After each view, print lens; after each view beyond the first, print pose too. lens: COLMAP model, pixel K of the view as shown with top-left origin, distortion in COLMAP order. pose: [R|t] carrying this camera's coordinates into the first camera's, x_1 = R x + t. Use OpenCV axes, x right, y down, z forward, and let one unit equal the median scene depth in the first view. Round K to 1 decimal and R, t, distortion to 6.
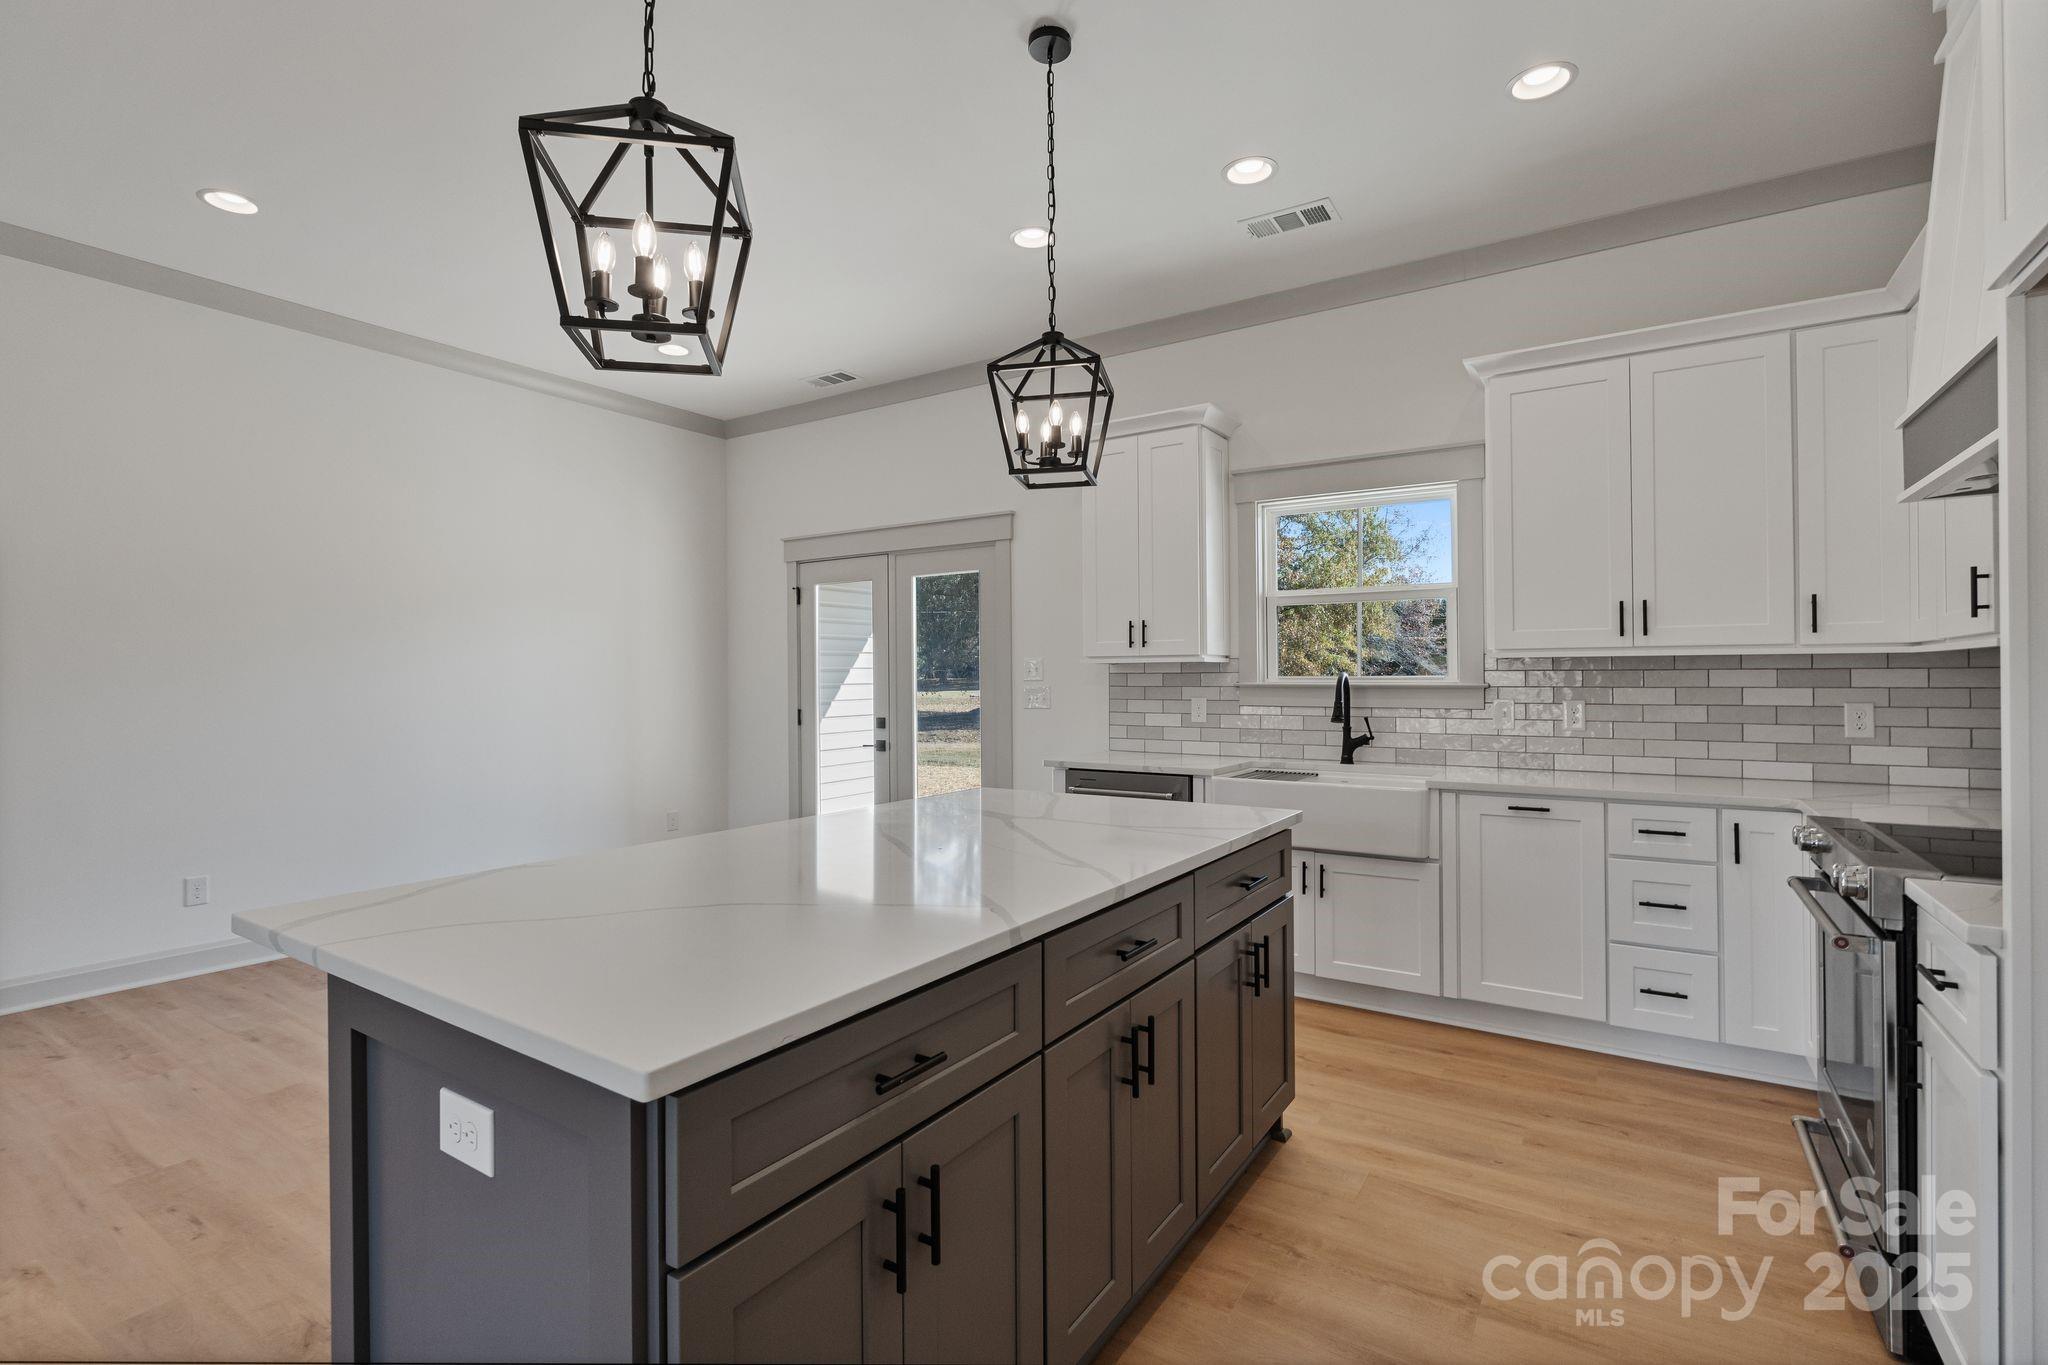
lens RADIAL K [[934.0, 0, 1024.0], [0, 934.0, 682.5], [0, 0, 1]] dist [-0.021329, 0.000838]
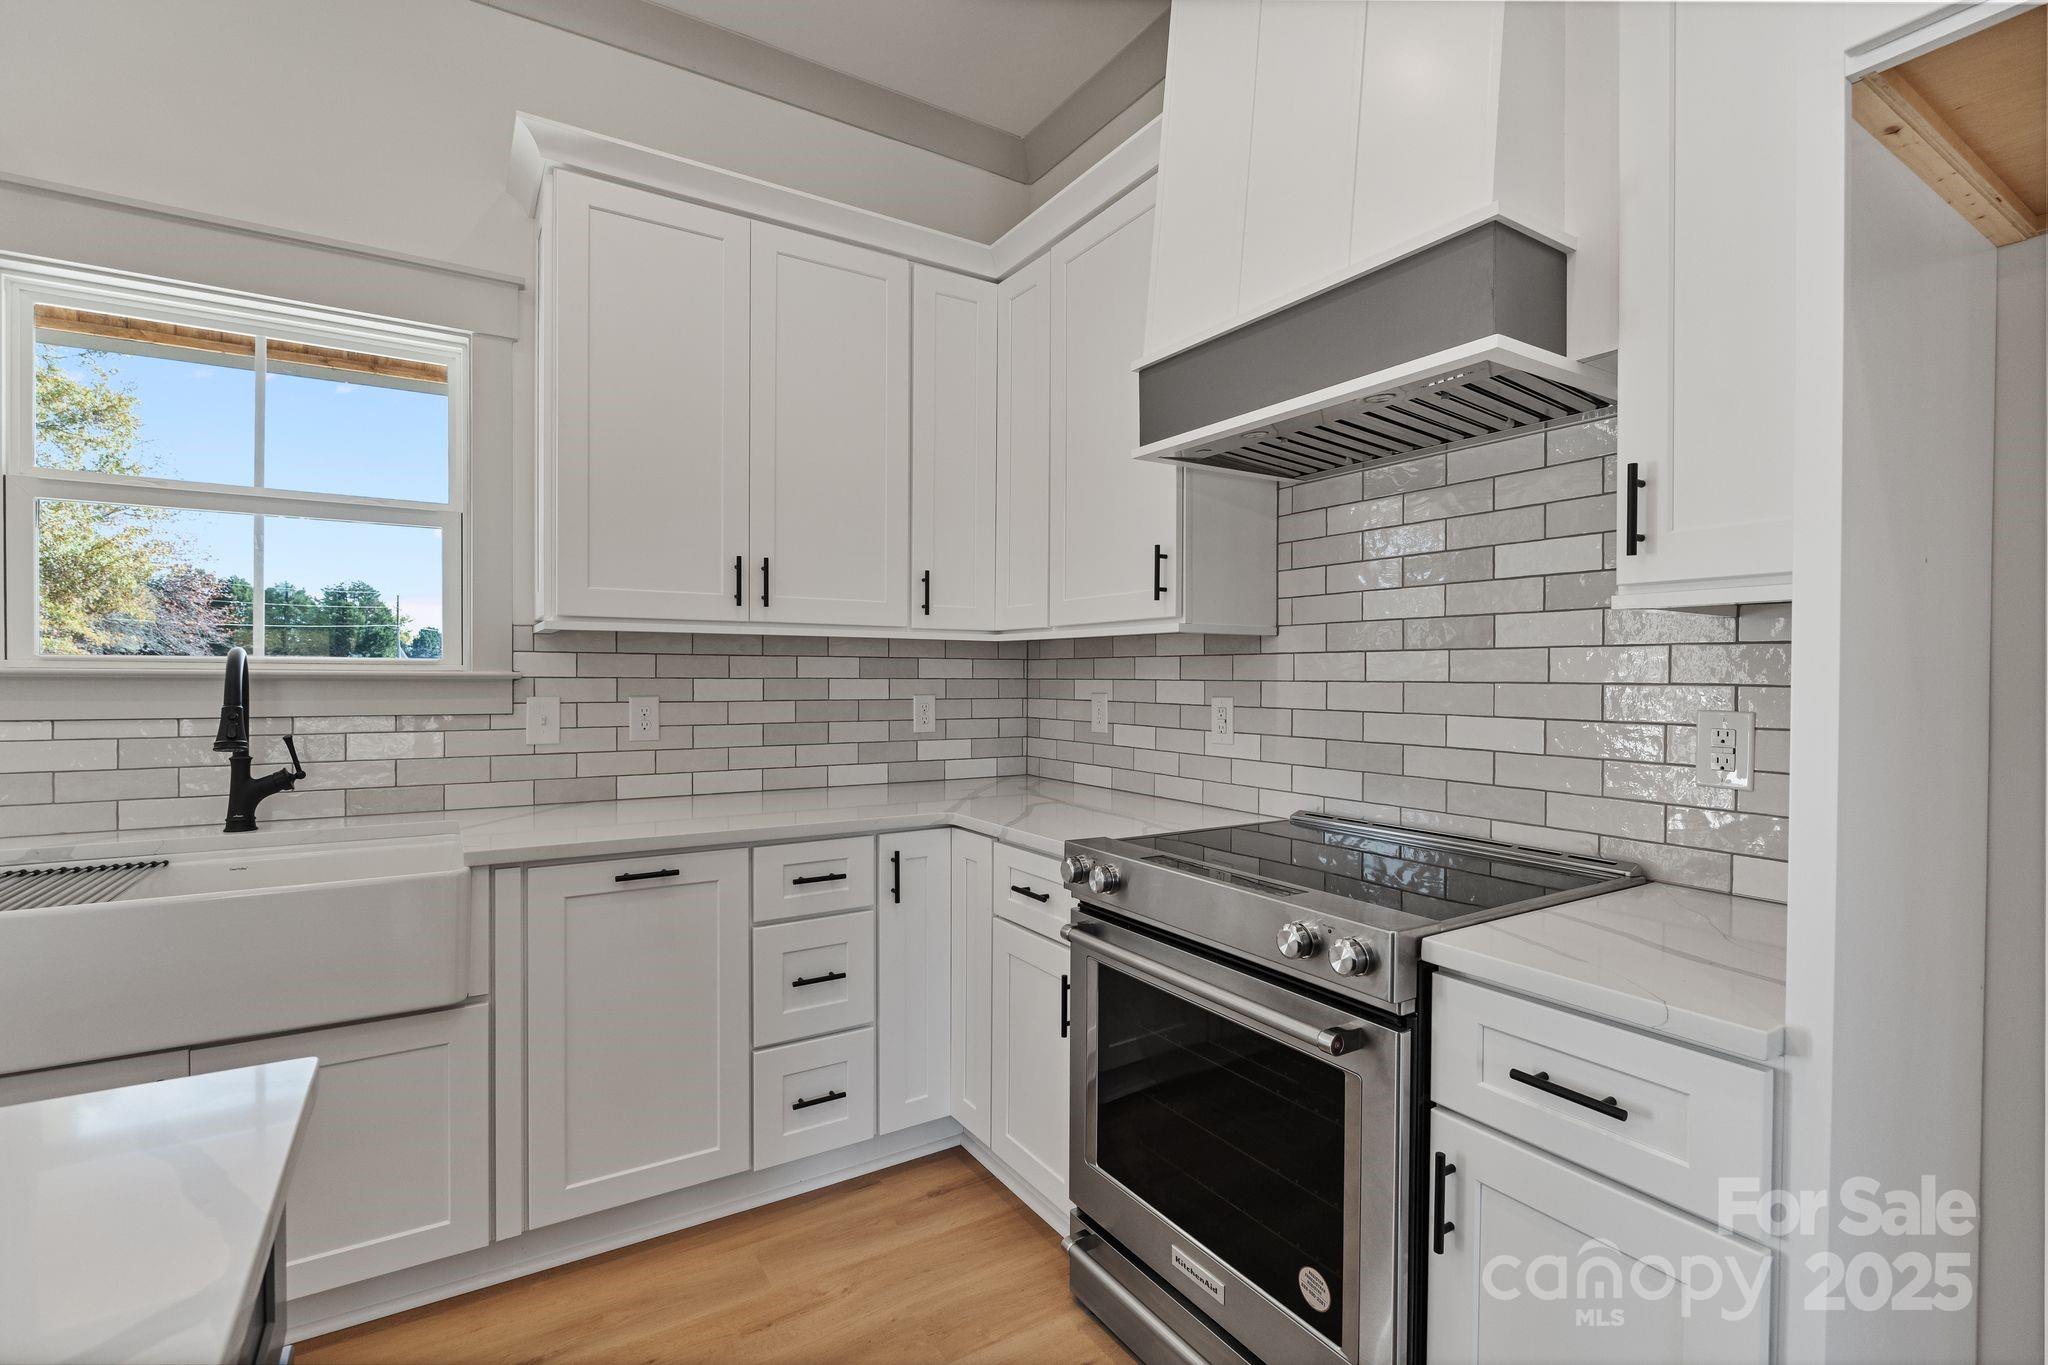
lens RADIAL K [[928.8, 0, 1012.4], [0, 928.8, 676.9], [0, 0, 1]] dist [-0.022628, 0.012829]
pose [[0.422301, 0.002717, 0.906451, 0.077204], [-0.001767, 0.999996, -0.002175, 0.004908], [-0.906454, -0.000683, 0.422304, 0.438669]]
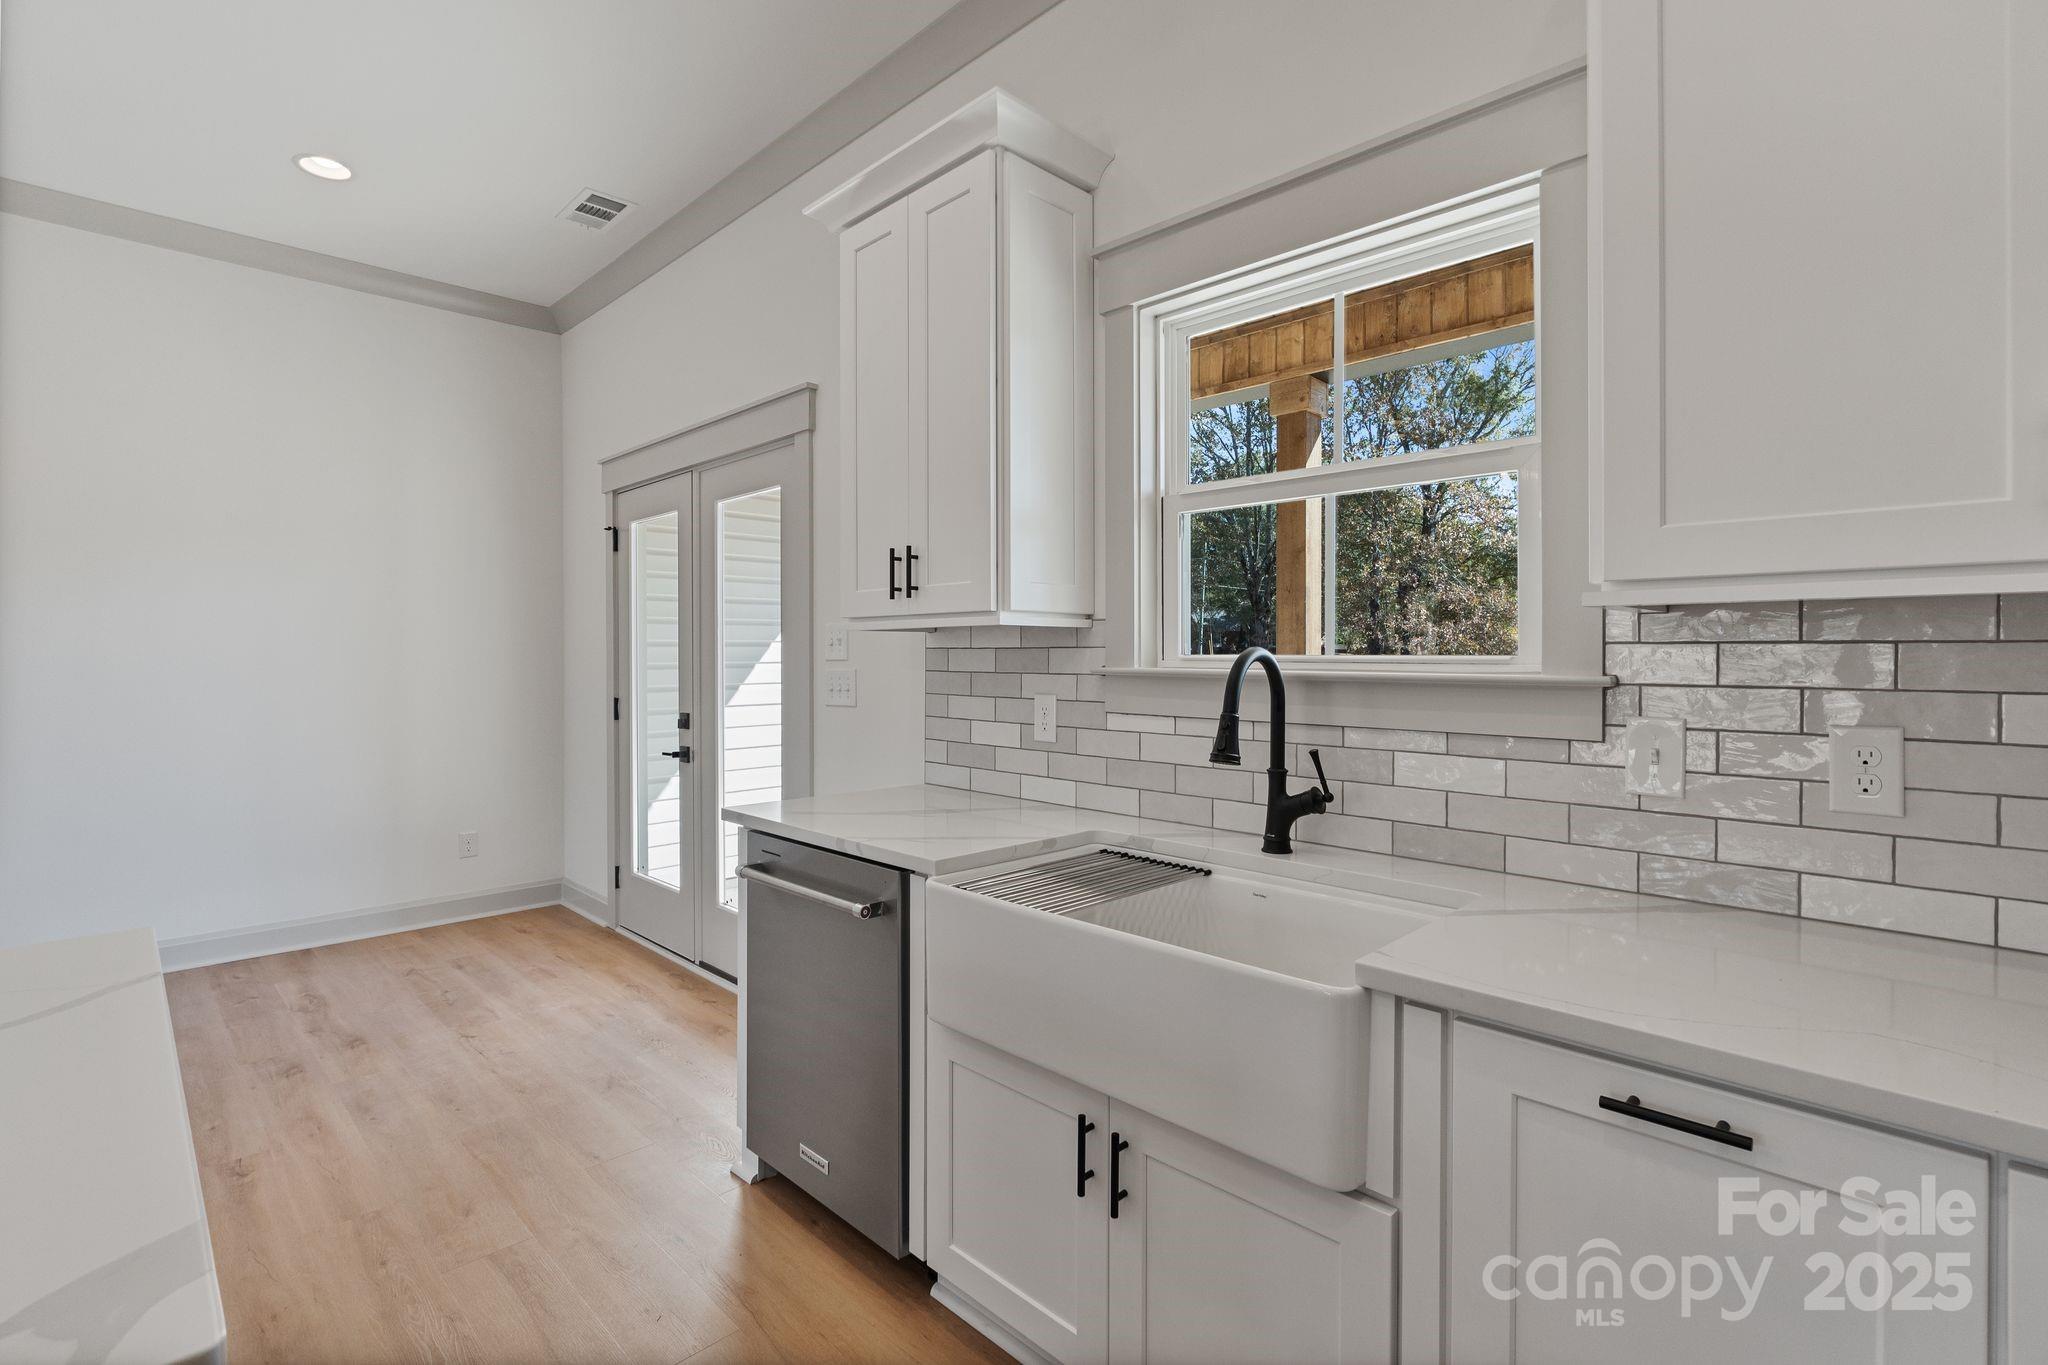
lens RADIAL K [[944.2, 0, 1027.5], [0, 944.2, 663.6], [0, 0, 1]] dist [-0.014237, 0.000425]
pose [[0.979740, 0.006921, -0.200152, 0.338784], [-0.005961, 0.999968, 0.005400, -0.004943], [0.200183, -0.004097, 0.979750, 0.566692]]
